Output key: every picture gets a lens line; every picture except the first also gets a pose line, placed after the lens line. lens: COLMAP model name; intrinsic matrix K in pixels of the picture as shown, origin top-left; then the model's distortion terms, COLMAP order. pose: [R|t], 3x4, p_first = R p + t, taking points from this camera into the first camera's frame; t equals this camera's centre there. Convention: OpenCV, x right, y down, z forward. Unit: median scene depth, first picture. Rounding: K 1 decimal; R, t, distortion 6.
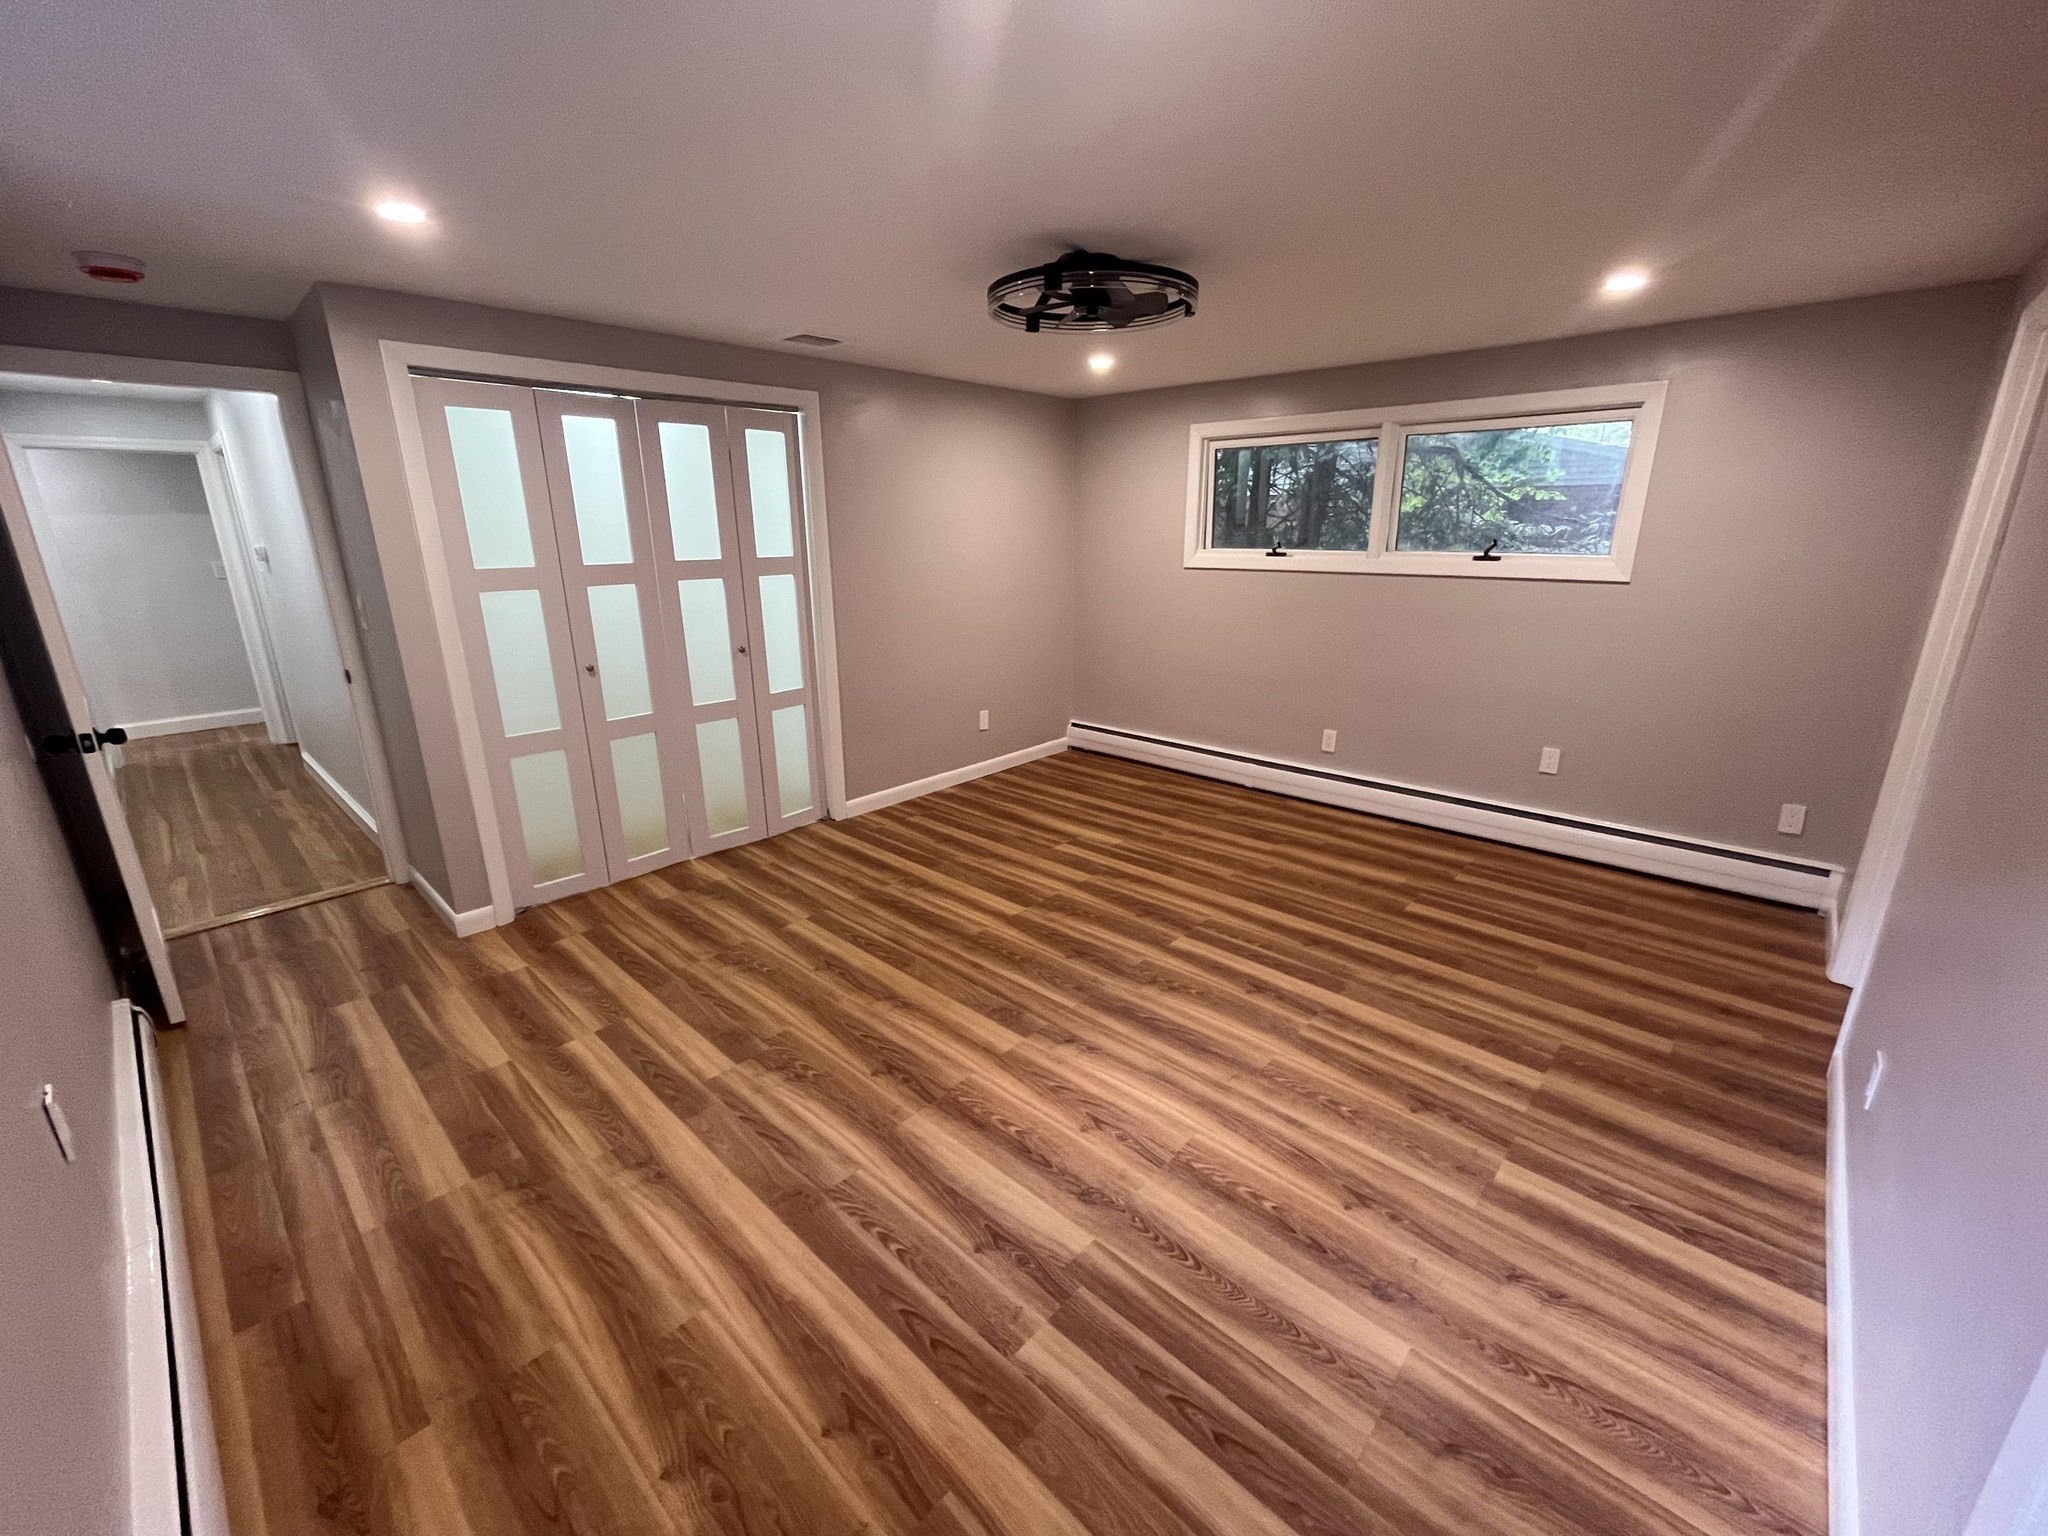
lens RADIAL K [[827.1, 0, 1028.3], [0, 827.1, 768.7], [0, 0, 1]] dist [-0.004555, -0.001240]
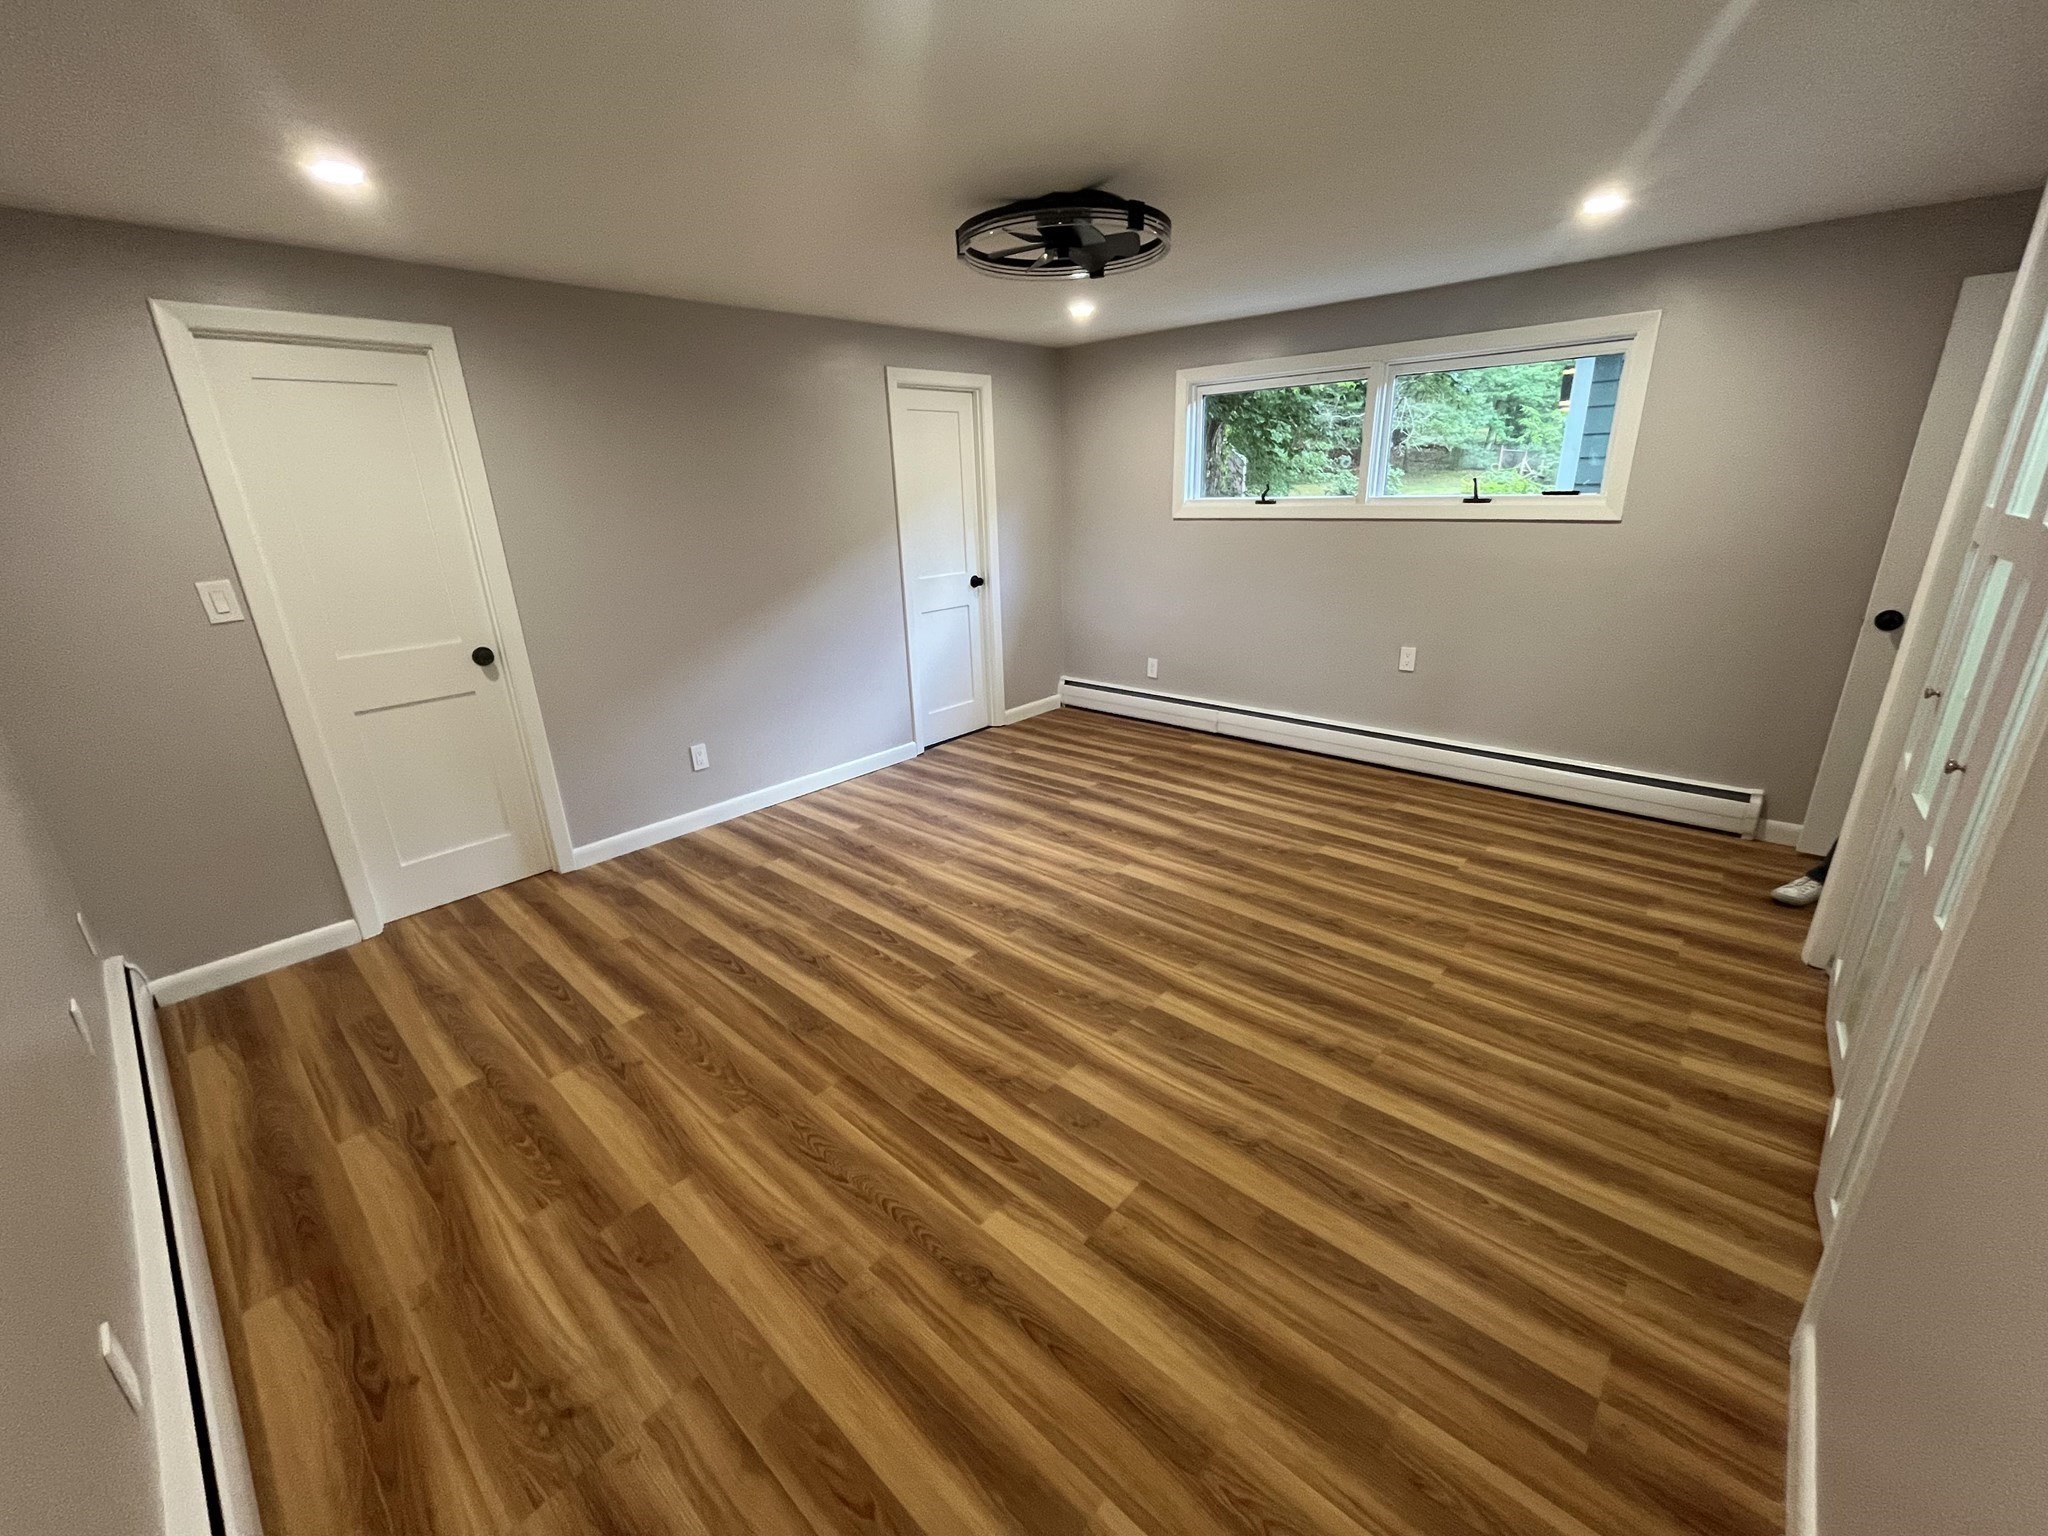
lens RADIAL K [[827.1, 0, 1025.6], [0, 827.1, 762.7], [0, 0, 1]] dist [-0.004555, -0.001240]
pose [[-0.999180, 0.040036, 0.005990, 0.108944], [0.036062, 0.813071, 0.581046, -0.499454], [0.018393, 0.580786, -0.813849, 1.687553]]
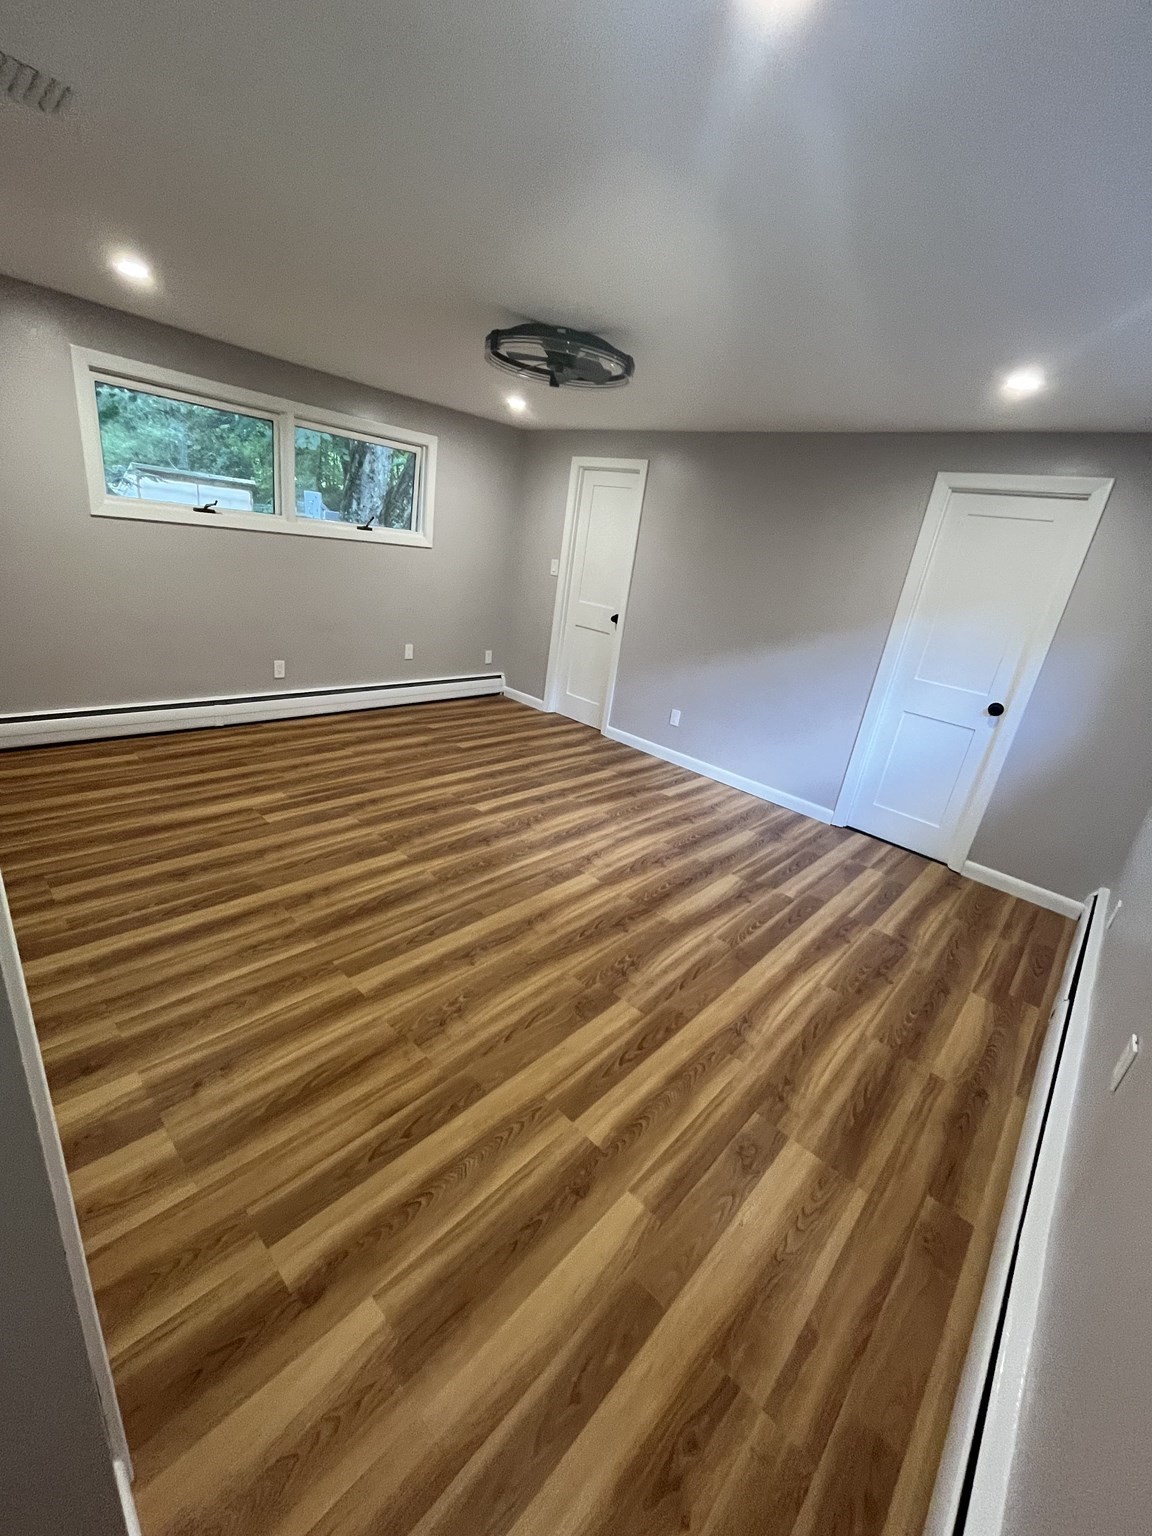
lens RADIAL K [[620.4, 0, 577.2], [0, 620.4, 766.4], [0, 0, 1]] dist [-0.004555, -0.001240]
pose [[-0.001046, -0.339501, 0.940605, -0.890174], [0.154853, 0.929205, 0.335558, -0.219666], [-0.987937, 0.146006, 0.051601, 0.795046]]
